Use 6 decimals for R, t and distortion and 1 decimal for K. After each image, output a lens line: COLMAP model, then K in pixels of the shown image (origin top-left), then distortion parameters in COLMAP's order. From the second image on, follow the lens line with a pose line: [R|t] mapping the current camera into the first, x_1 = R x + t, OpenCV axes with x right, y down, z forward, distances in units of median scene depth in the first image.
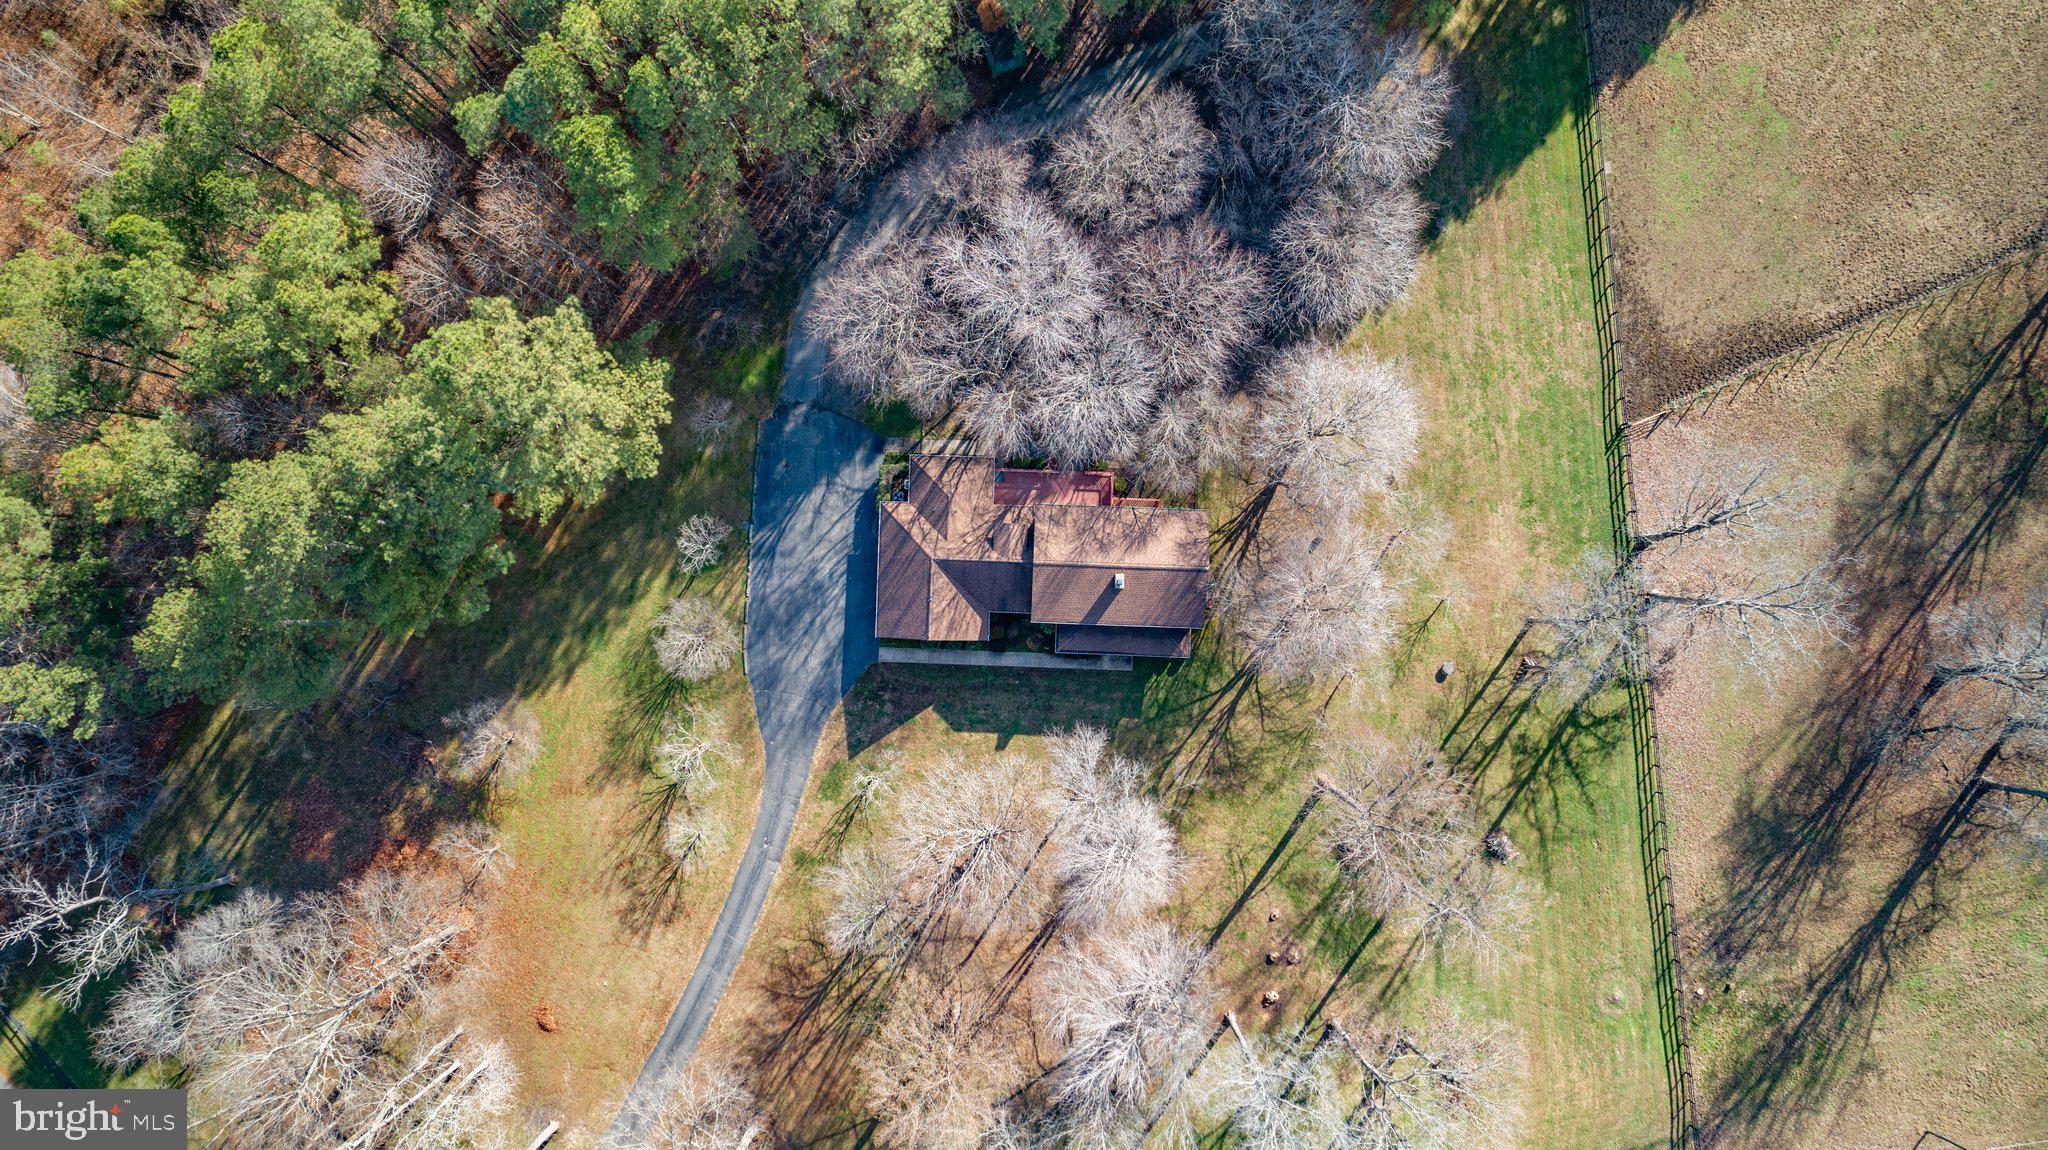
lens RADIAL K [[1380.9, 0, 1015.6], [0, 1380.9, 580.0], [0, 0, 1]] dist [-0.007524, 0.006752]
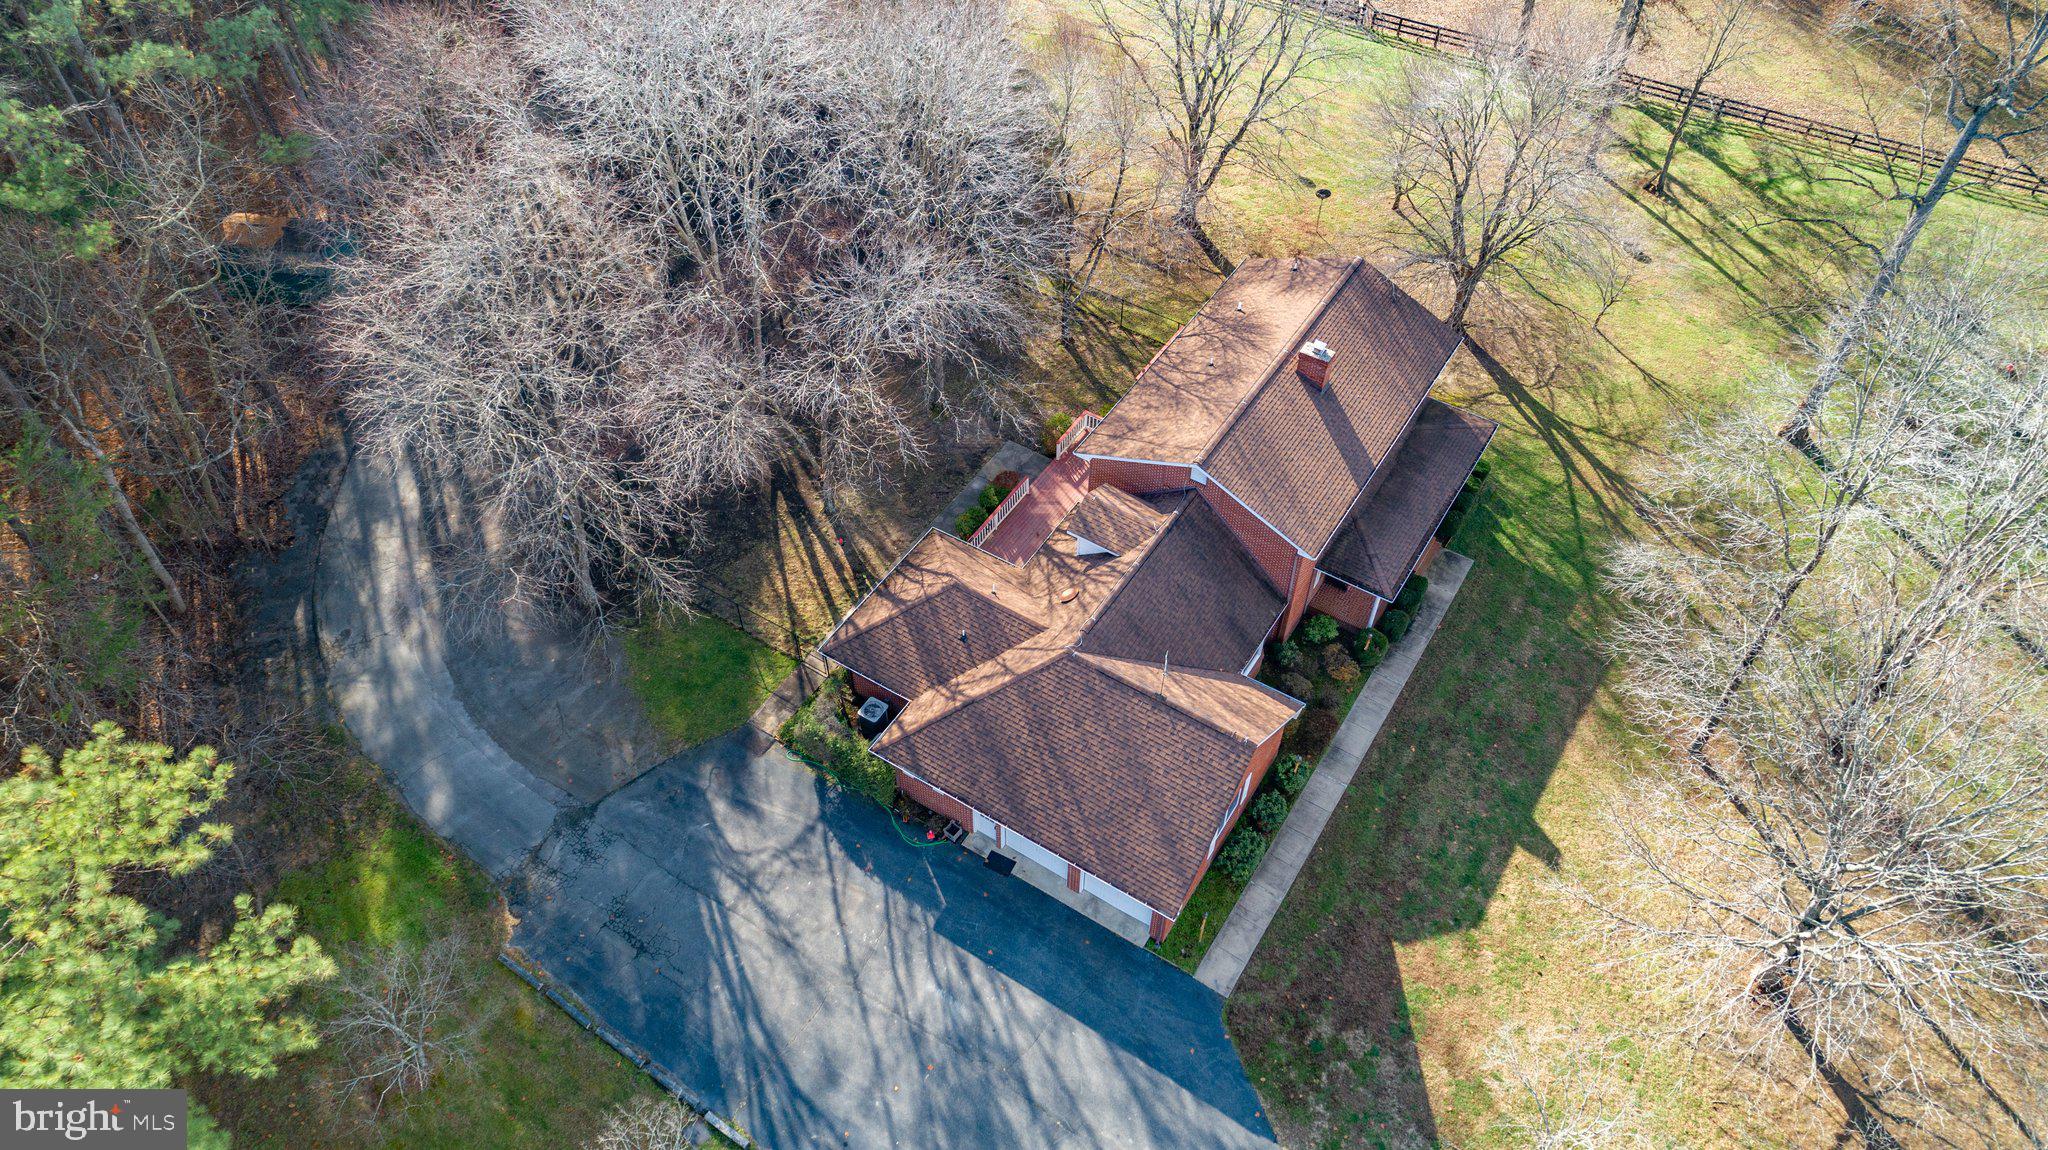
lens RADIAL K [[1380.9, 0, 1020.6], [0, 1380.9, 576.0], [0, 0, 1]] dist [-0.007524, 0.006752]
pose [[0.505664, -0.644650, 0.573350, -0.261246], [0.862488, 0.393479, -0.318258, 0.083725], [-0.020436, 0.655440, 0.754971, 0.652866]]
